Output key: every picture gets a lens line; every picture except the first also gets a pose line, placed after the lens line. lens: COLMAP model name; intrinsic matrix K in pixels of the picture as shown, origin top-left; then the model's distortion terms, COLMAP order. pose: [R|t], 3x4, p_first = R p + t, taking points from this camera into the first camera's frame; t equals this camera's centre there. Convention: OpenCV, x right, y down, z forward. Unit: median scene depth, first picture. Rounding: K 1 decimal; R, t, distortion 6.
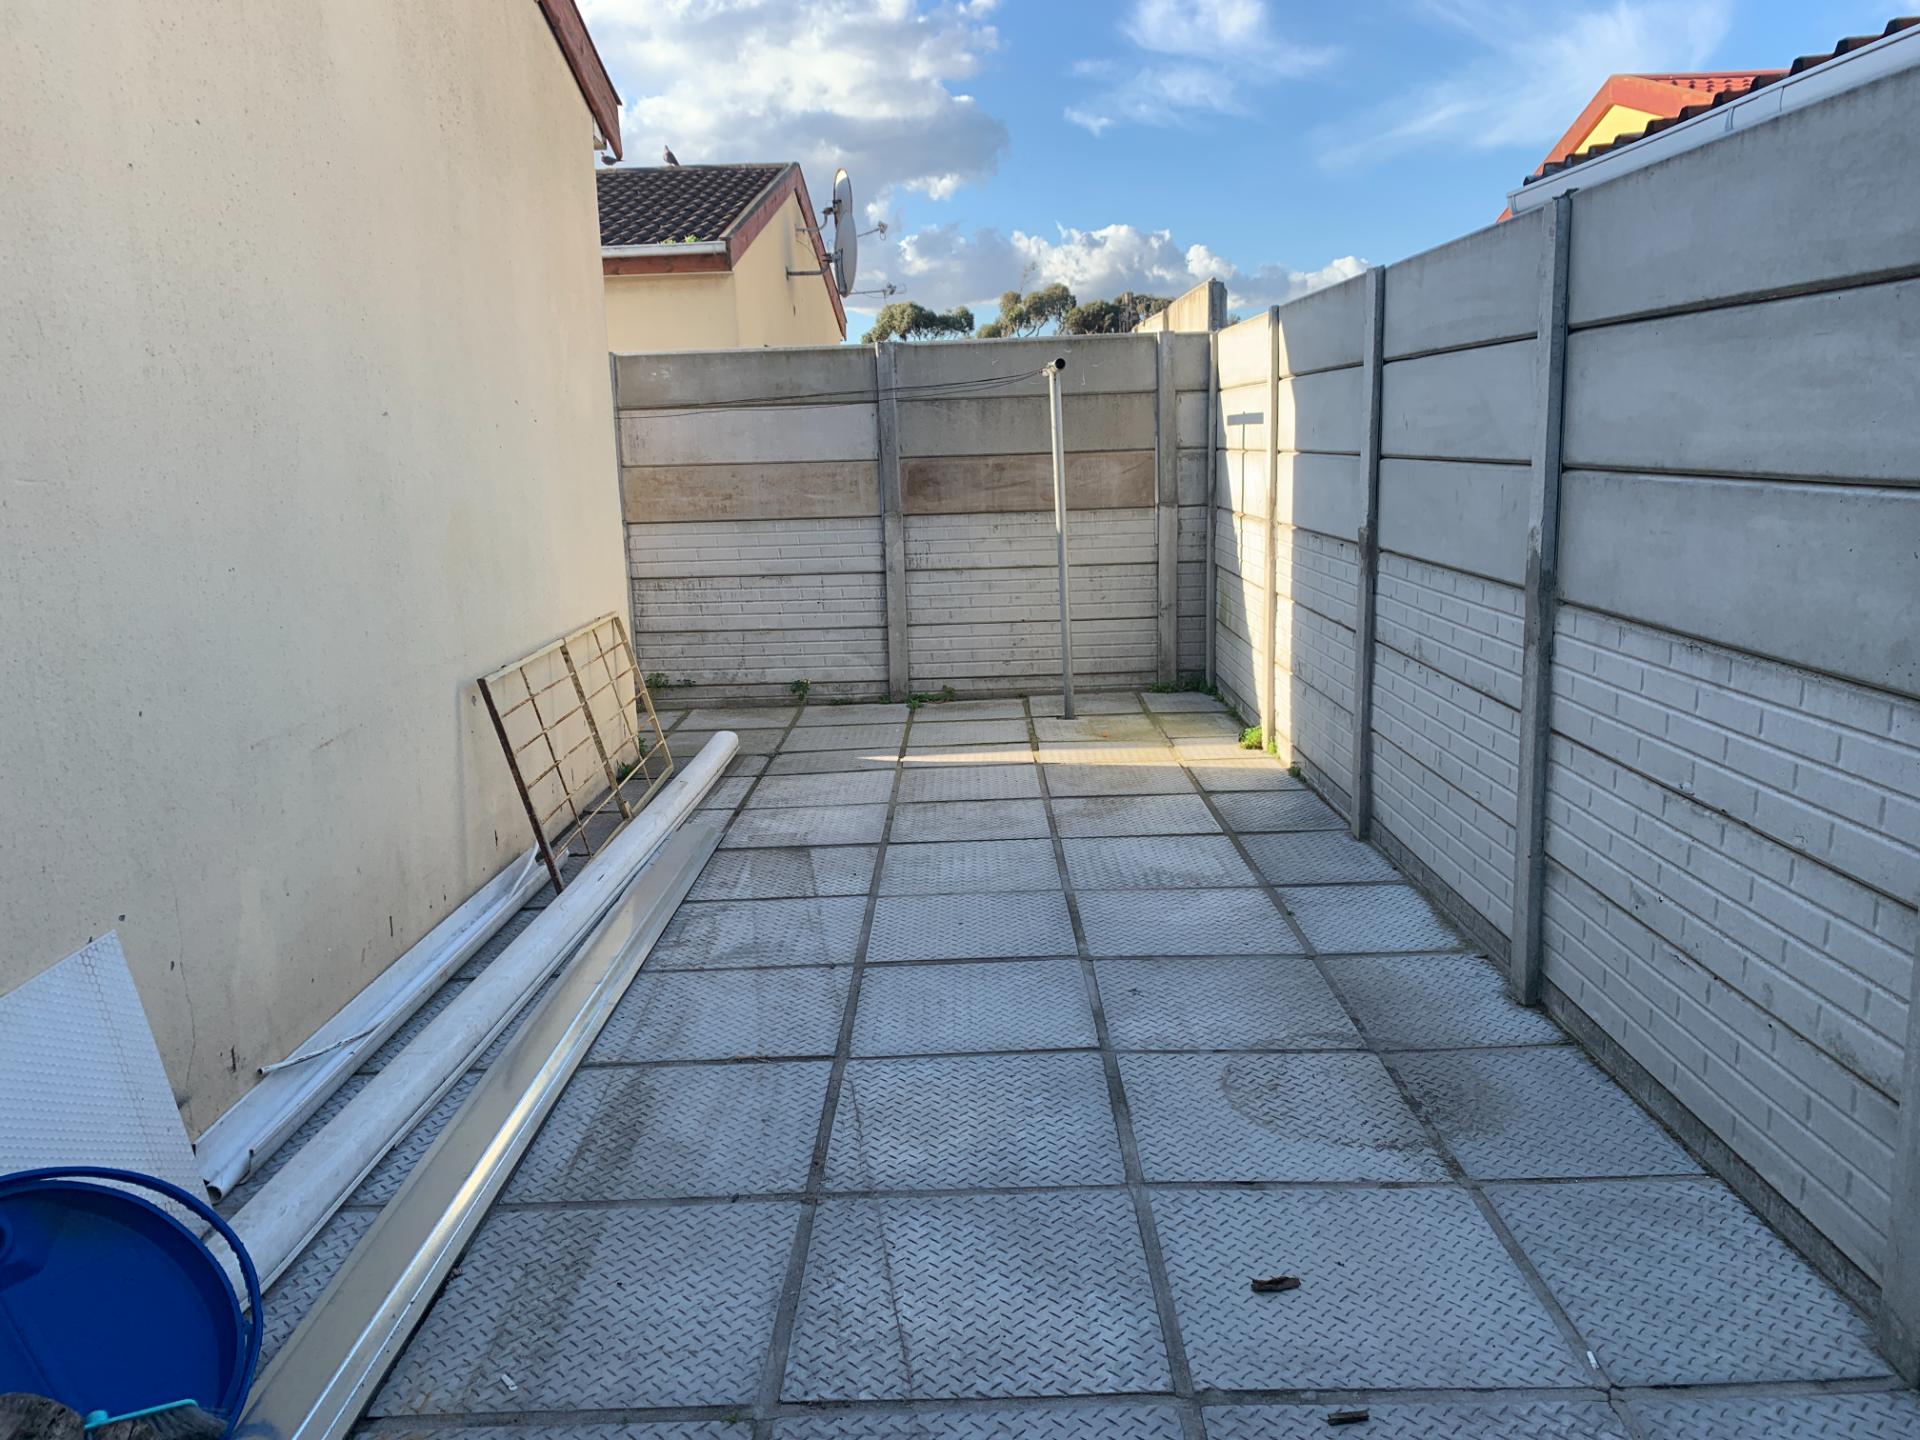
lens RADIAL K [[1465.1, 0, 959.6], [0, 1465.1, 718.5], [0, 0, 1]] dist [0.042892, -0.050864]
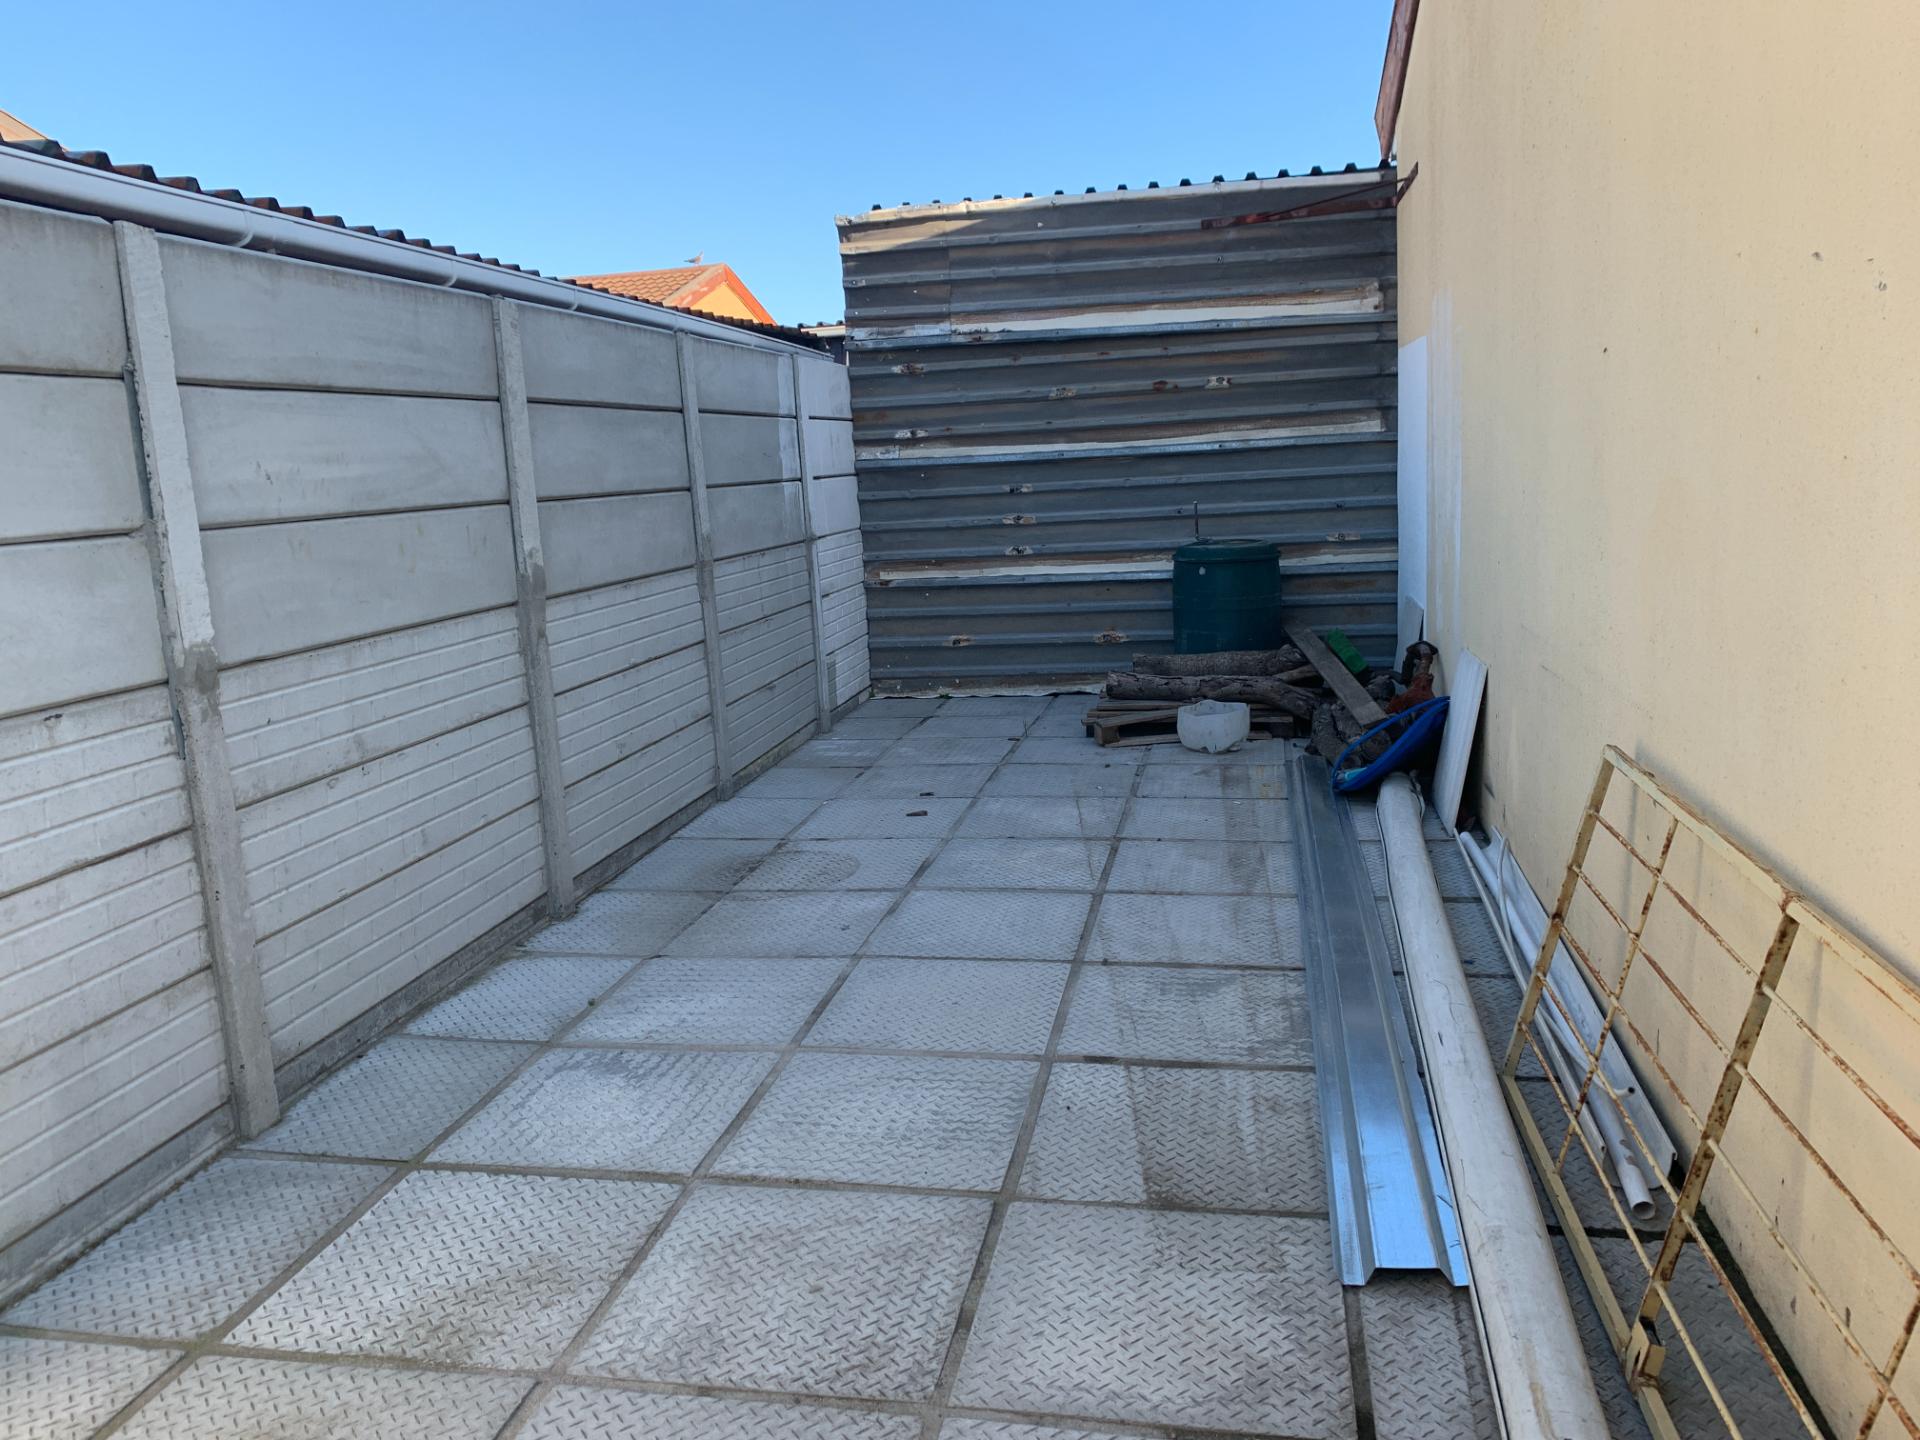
lens RADIAL K [[1465.1, 0, 958.2], [0, 1465.1, 719.2], [0, 0, 1]] dist [0.042892, -0.050864]
pose [[-0.978730, 0.049161, 0.199177, -0.193654], [0.117503, 0.930172, 0.347811, -0.336446], [-0.168170, 0.363817, -0.916164, 1.850577]]
